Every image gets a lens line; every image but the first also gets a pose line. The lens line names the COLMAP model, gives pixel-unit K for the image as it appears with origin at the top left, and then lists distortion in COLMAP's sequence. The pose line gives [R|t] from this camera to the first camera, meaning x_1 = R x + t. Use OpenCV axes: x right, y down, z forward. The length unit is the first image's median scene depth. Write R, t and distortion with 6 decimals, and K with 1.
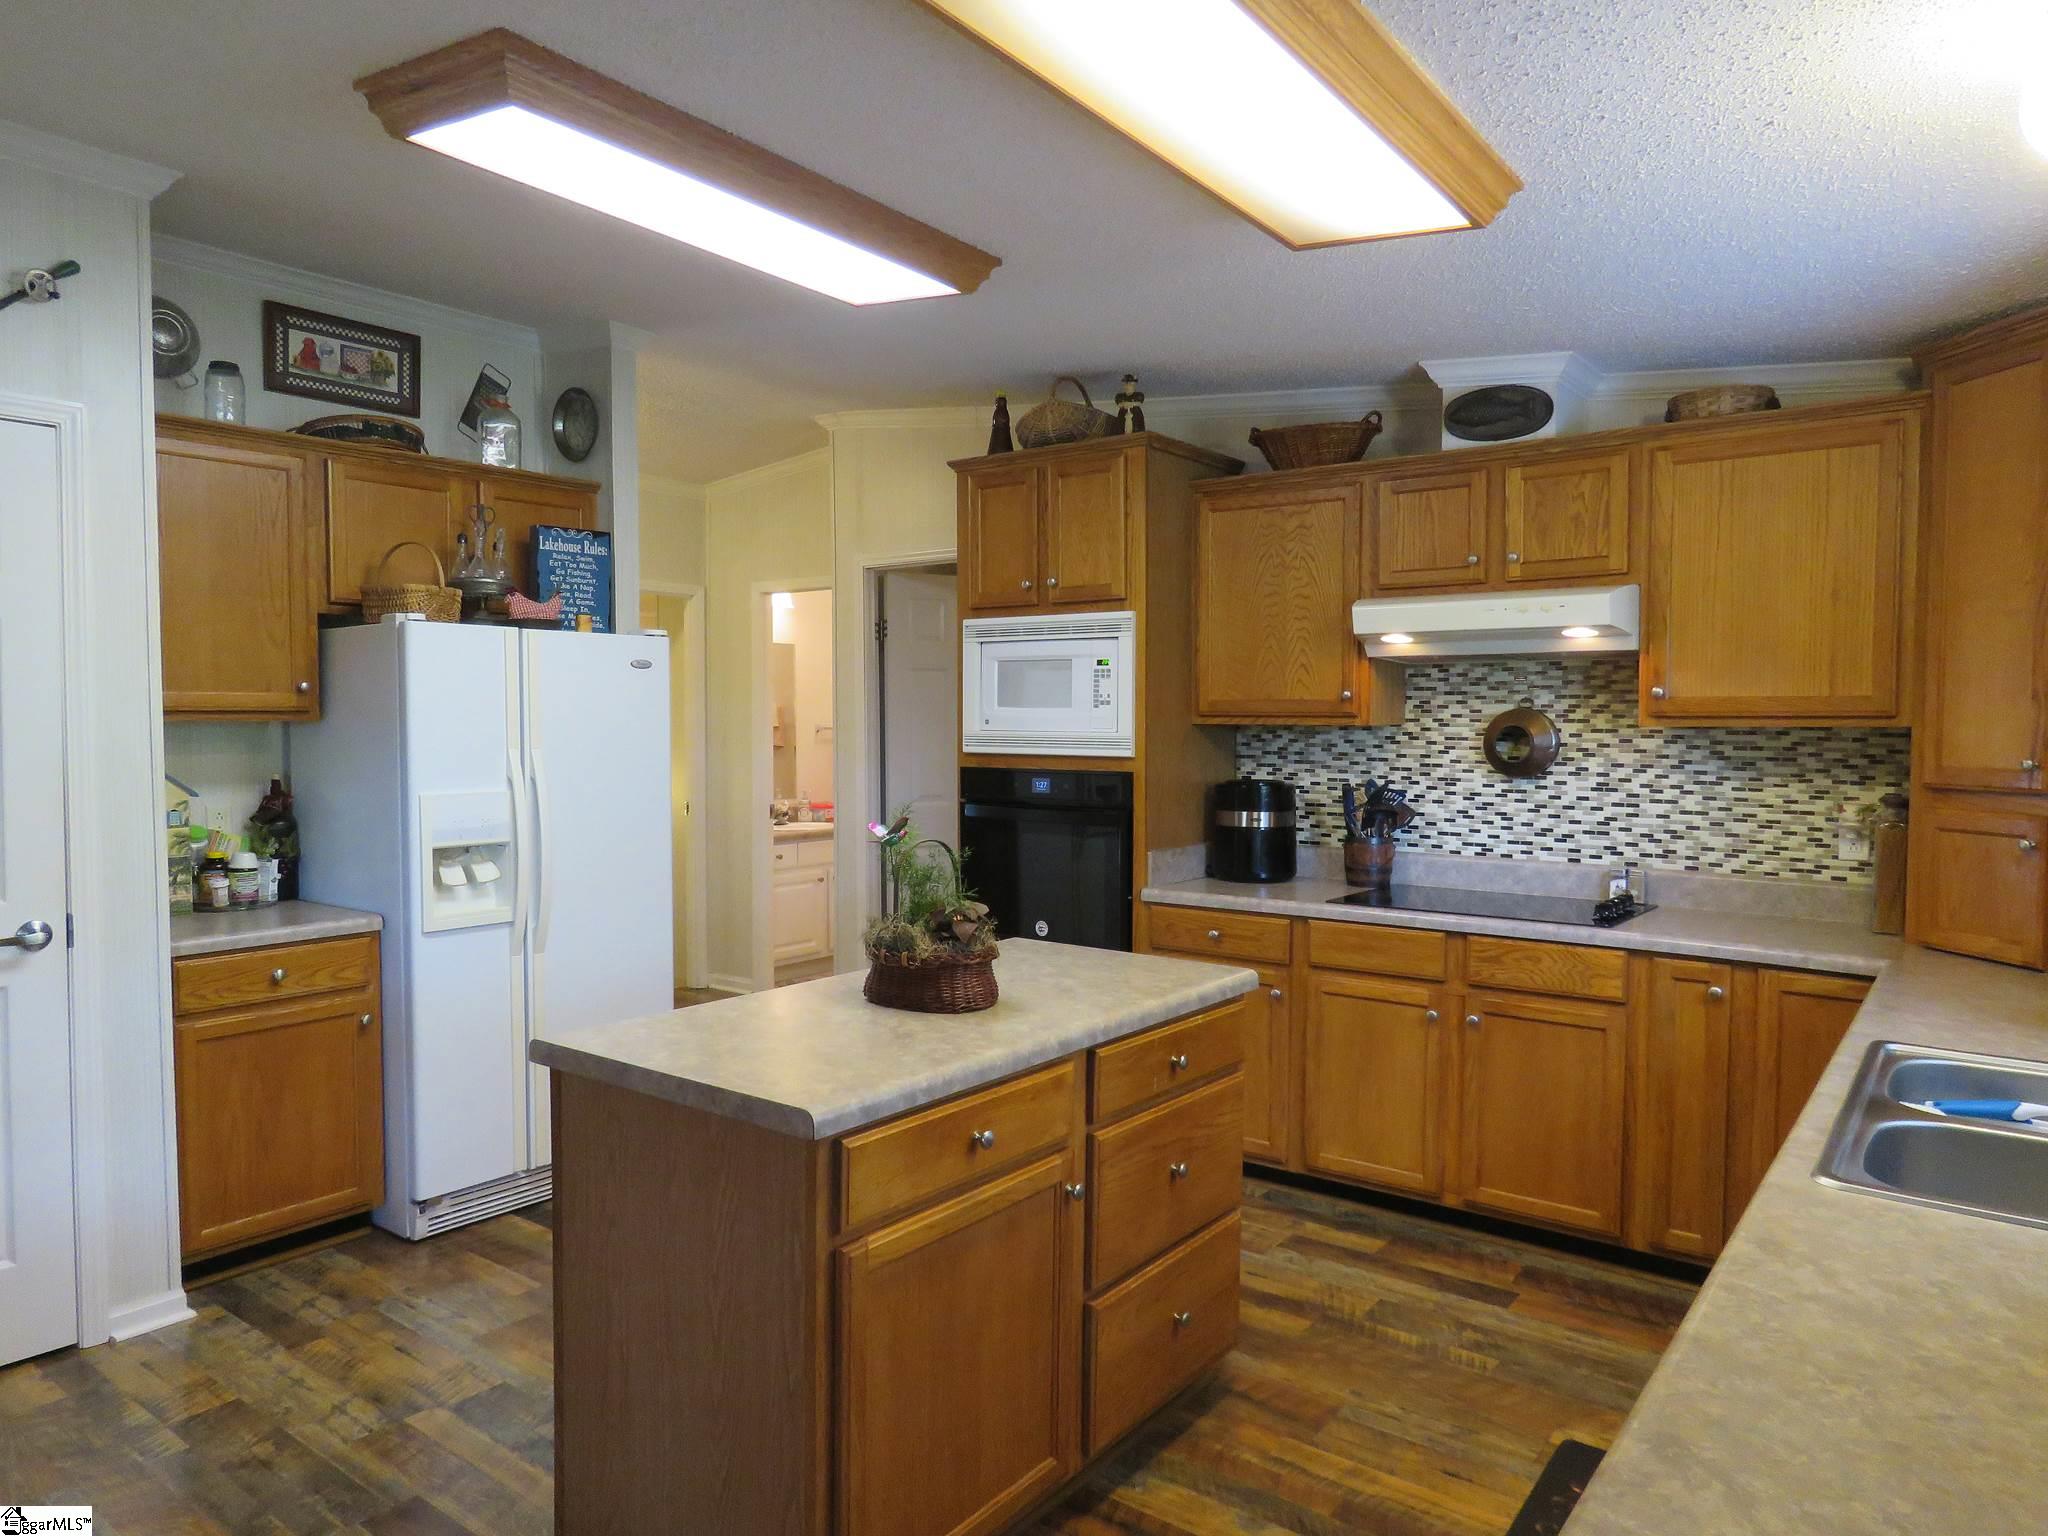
lens RADIAL K [[1310.6, 0, 1024.5], [0, 1310.6, 773.0], [0, 0, 1]] dist [-0.008662, 0.002809]
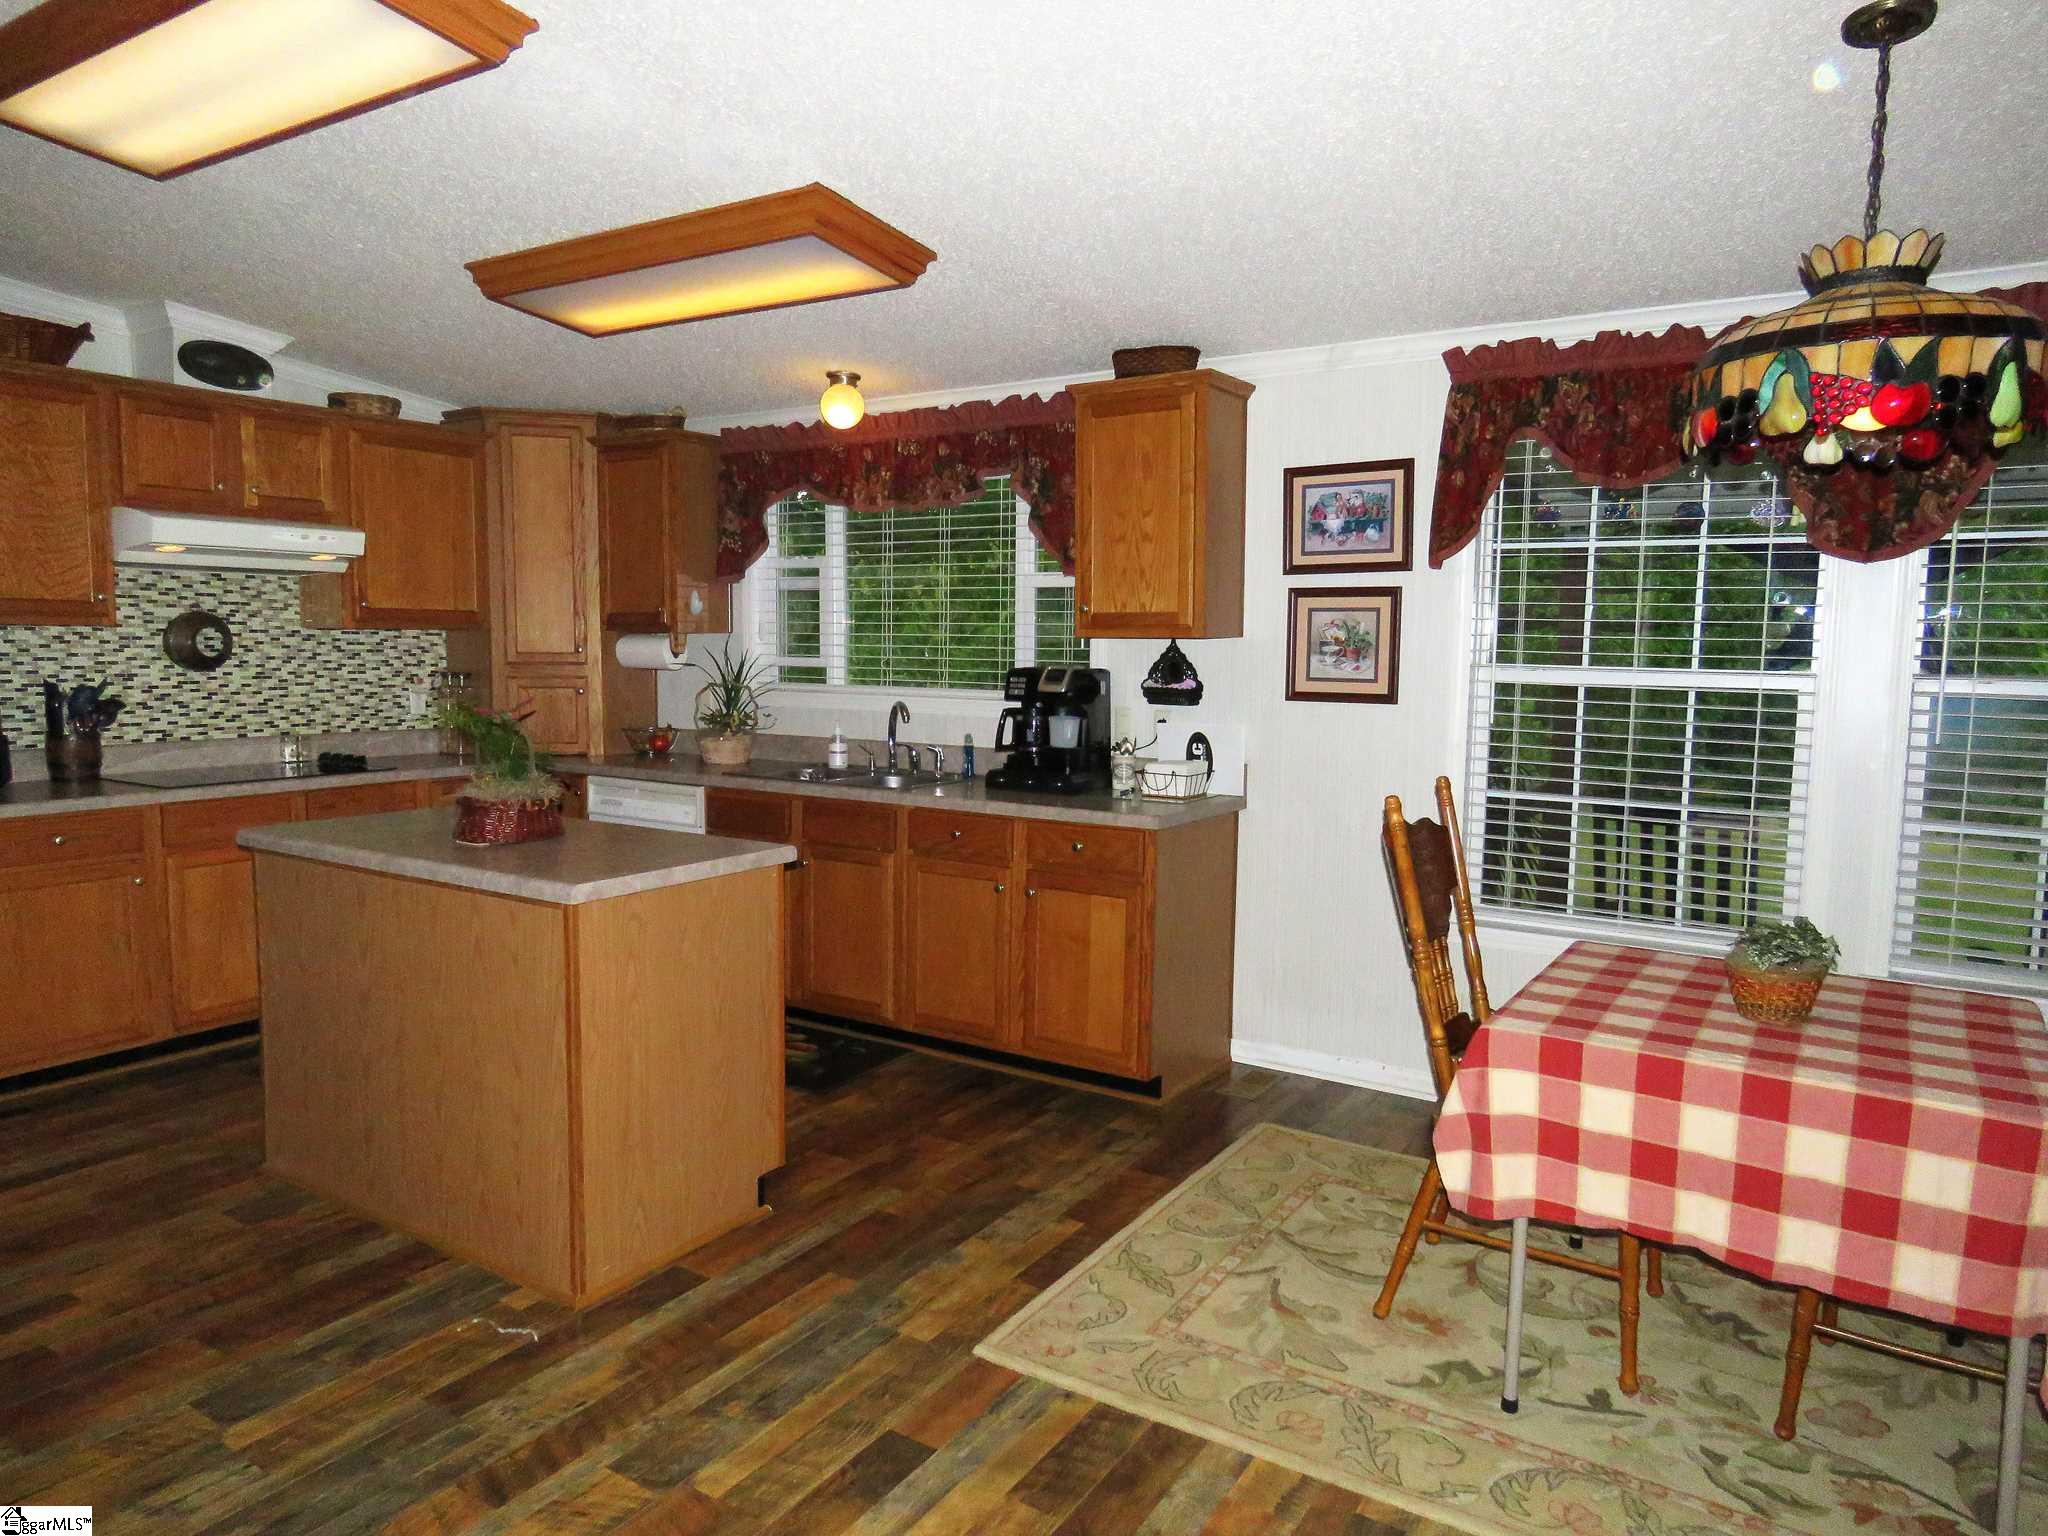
lens RADIAL K [[1293.9, 0, 1024.2], [0, 1293.9, 764.3], [0, 0, 1]] dist [-0.006228, -0.001236]
pose [[-0.087818, -0.099953, 0.991109, -0.872987], [0.029291, 0.994264, 0.102867, -0.010670], [-0.995706, 0.038064, -0.084387, 0.365465]]
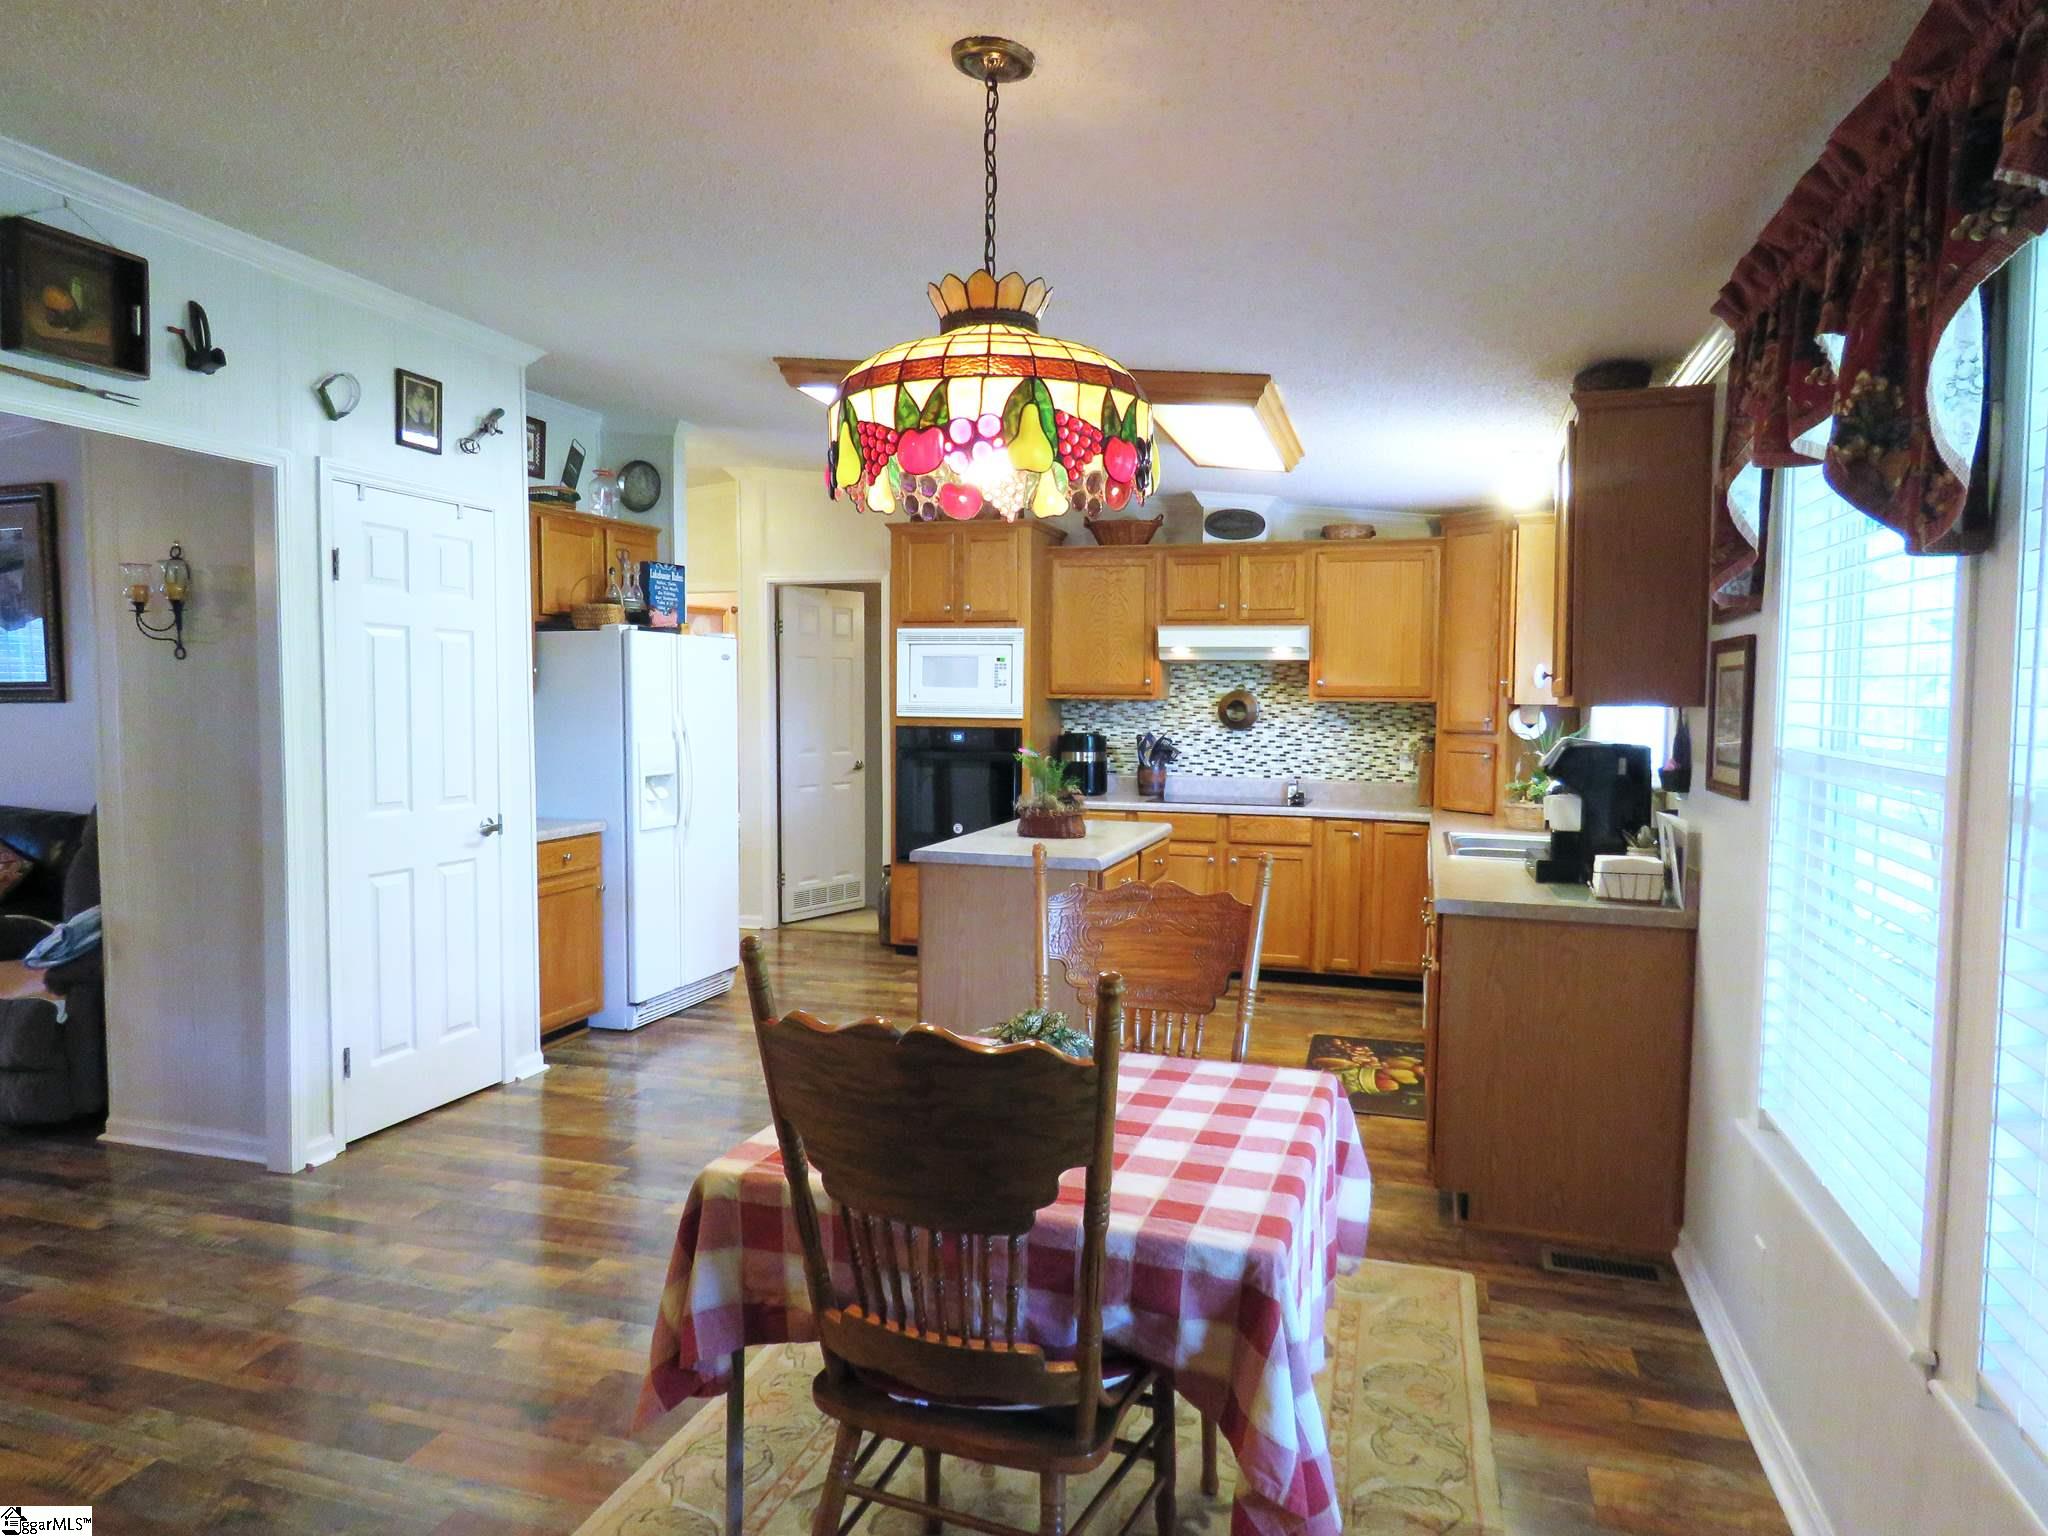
lens RADIAL K [[1310.6, 0, 1024.5], [0, 1310.6, 773.0], [0, 0, 1]] dist [-0.008662, 0.002809]
pose [[0.937420, -0.015359, 0.347862, -0.507741], [0.007446, 0.999683, 0.024072, 0.017045], [-0.348121, -0.019975, 0.937237, -0.551341]]
